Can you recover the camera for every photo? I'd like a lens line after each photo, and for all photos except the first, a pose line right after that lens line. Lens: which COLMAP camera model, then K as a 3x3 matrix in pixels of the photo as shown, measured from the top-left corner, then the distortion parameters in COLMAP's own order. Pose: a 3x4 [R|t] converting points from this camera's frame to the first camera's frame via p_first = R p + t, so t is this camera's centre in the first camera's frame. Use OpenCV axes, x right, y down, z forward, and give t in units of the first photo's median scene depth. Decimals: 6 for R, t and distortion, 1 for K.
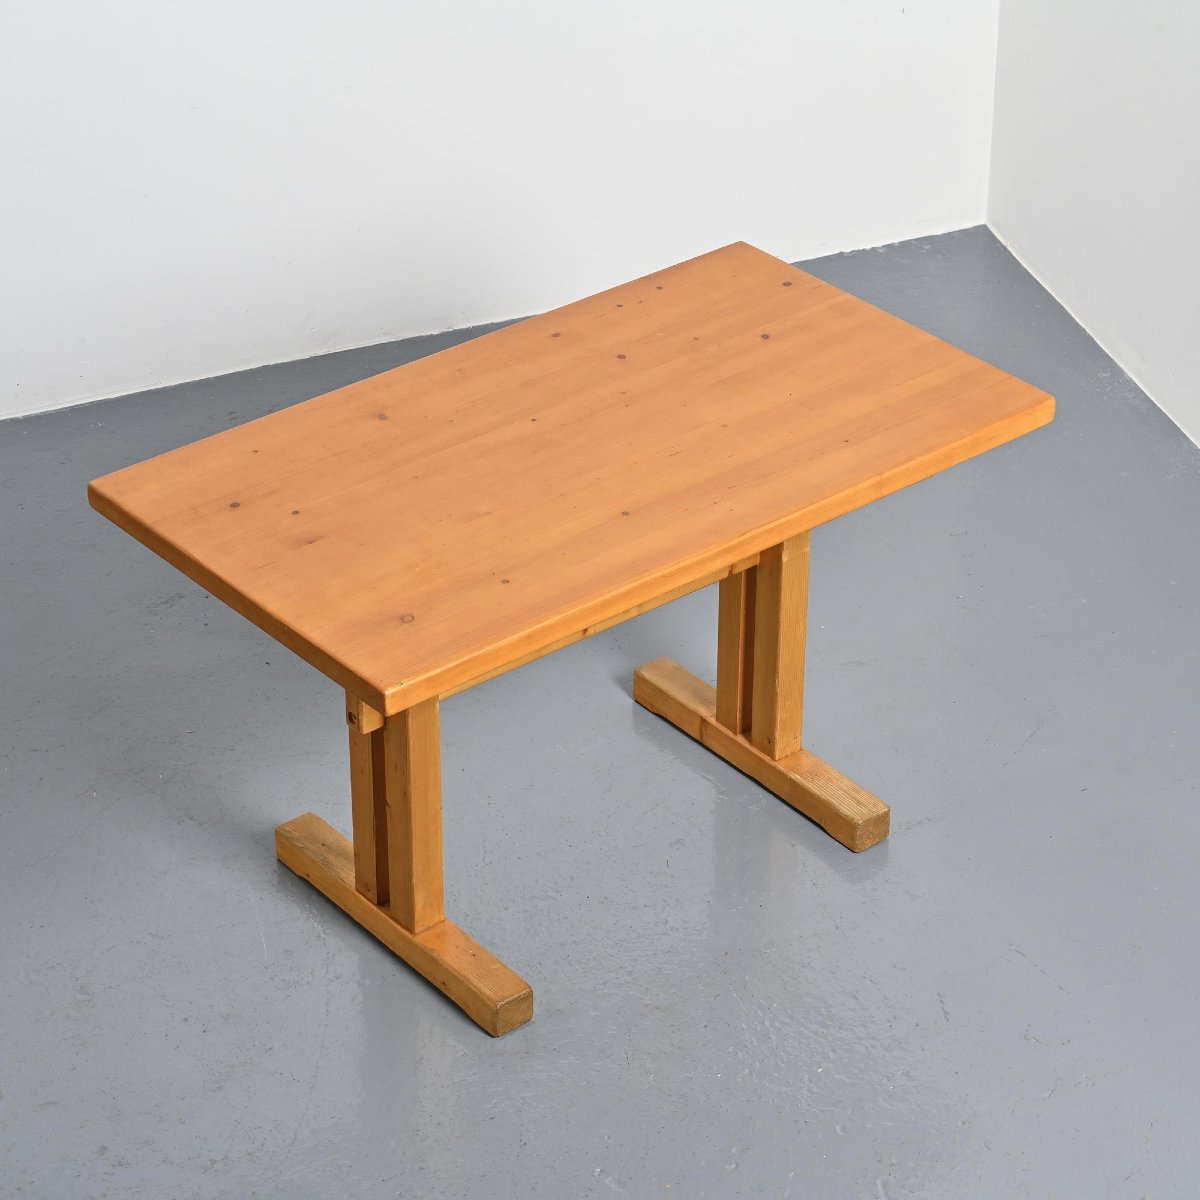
lens RADIAL K [[3252.9, 0, 600.0], [0, 3252.9, 600.0], [0, 0, 1]] dist [-0.032194, -0.844141]
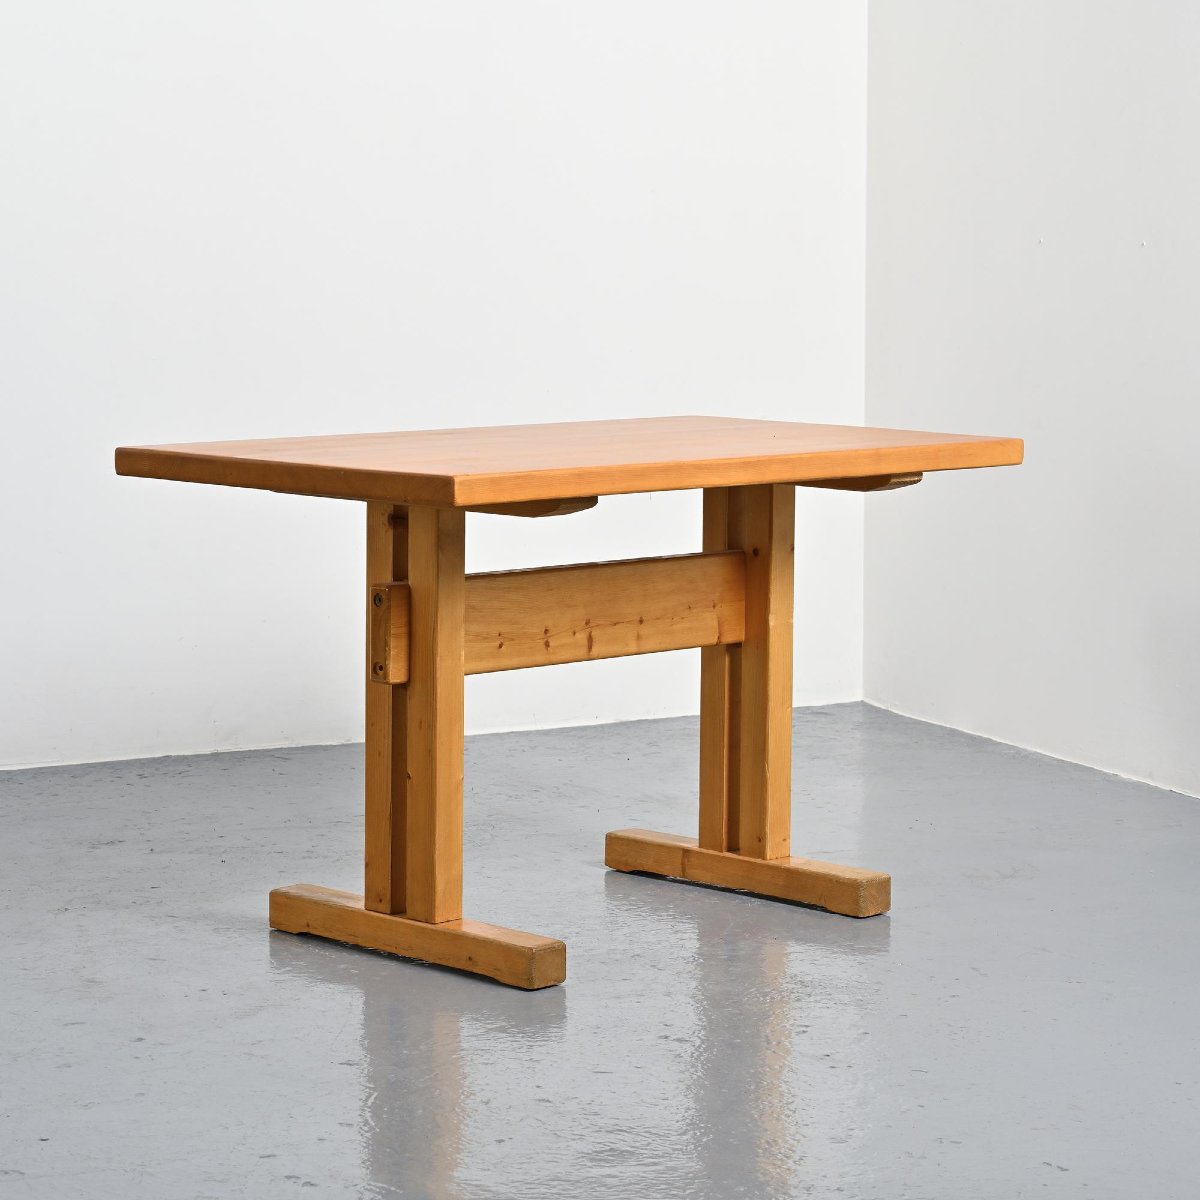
lens RADIAL K [[3554.7, 0, 600.0], [0, 3554.7, 600.0], [0, 0, 1]] dist [-0.136812, 1.047162]
pose [[0.993584, -0.007544, 0.112846, -0.119947], [0.054472, 0.906340, -0.419024, 0.436254], [-0.099116, 0.422482, 0.900935, 0.002082]]
